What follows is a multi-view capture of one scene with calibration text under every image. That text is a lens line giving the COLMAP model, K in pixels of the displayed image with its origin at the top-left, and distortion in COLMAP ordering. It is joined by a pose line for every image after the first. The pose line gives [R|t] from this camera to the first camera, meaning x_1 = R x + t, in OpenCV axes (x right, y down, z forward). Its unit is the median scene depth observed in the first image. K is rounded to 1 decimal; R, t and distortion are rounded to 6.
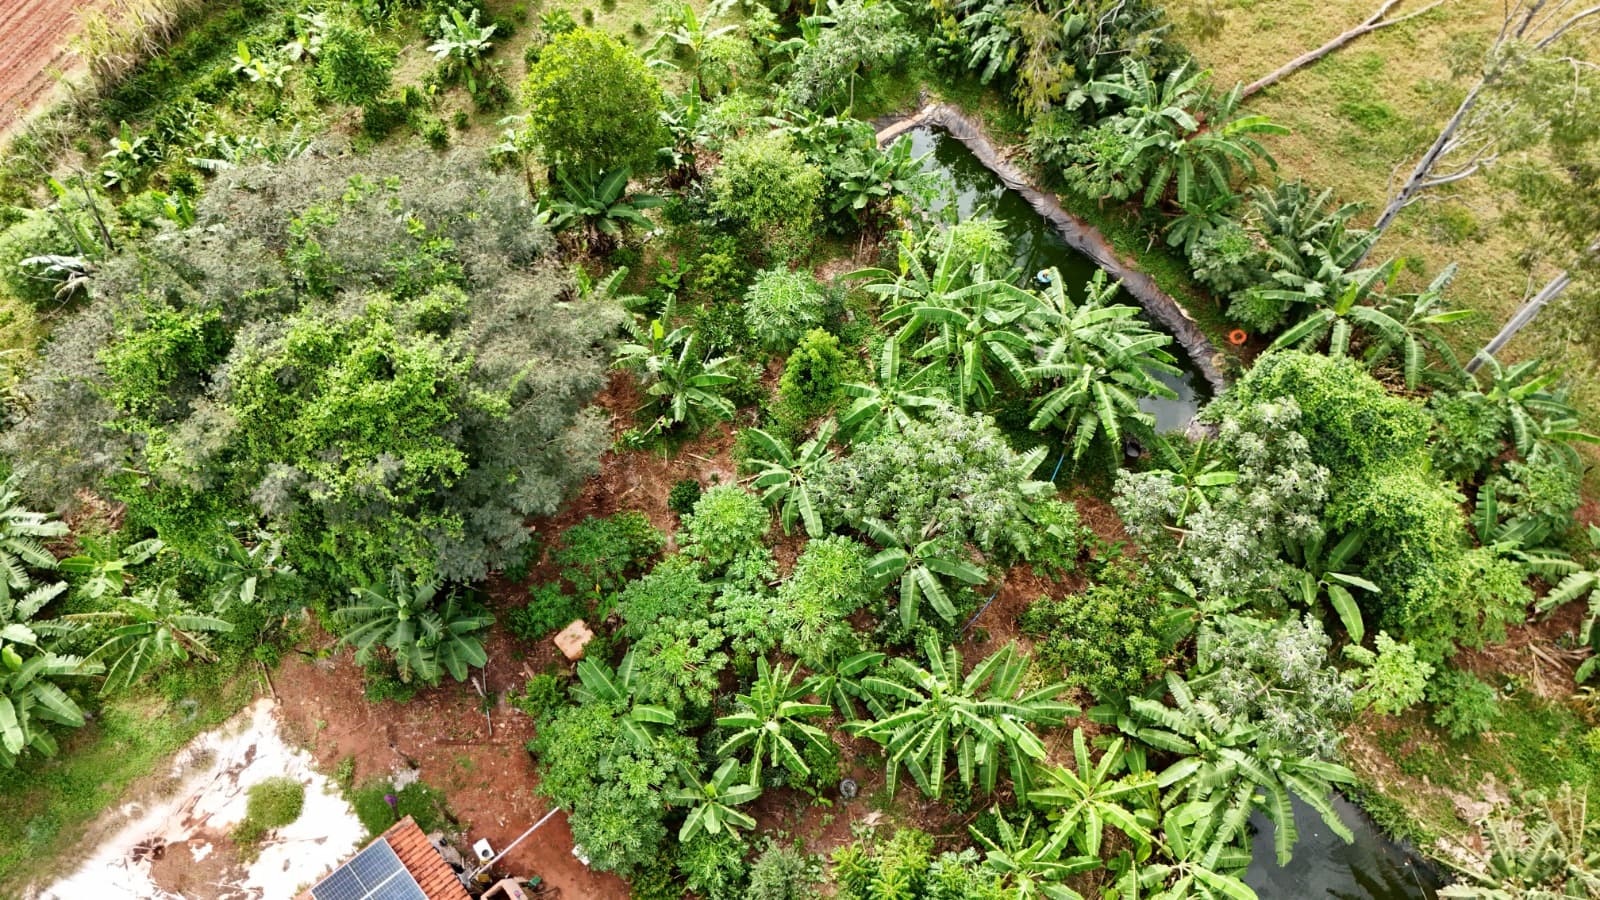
lens RADIAL K [[1195.1, 0, 800.0], [0, 1195.1, 450.0], [0, 0, 1]] dist [0.066548, -0.104416]
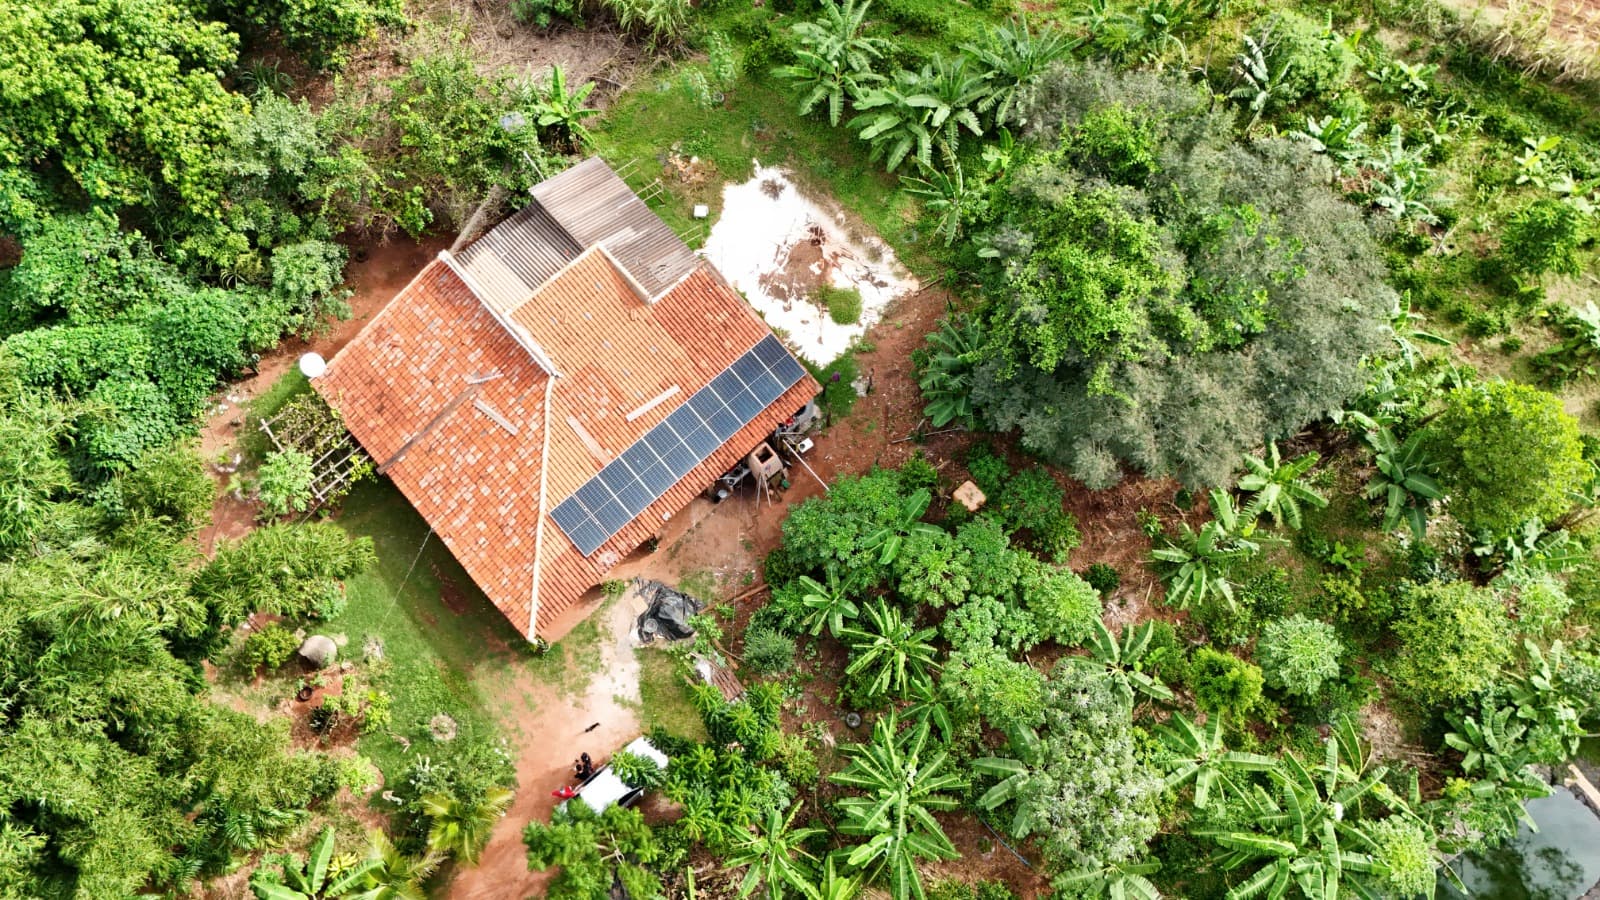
lens RADIAL K [[1195.1, 0, 800.0], [0, 1195.1, 450.0], [0, 0, 1]] dist [0.066548, -0.104416]
pose [[-0.019545, 0.937831, -0.346541, 0.217646], [-0.861910, 0.159849, 0.481205, -0.320874], [0.506684, 0.308092, 0.805202, -0.107378]]
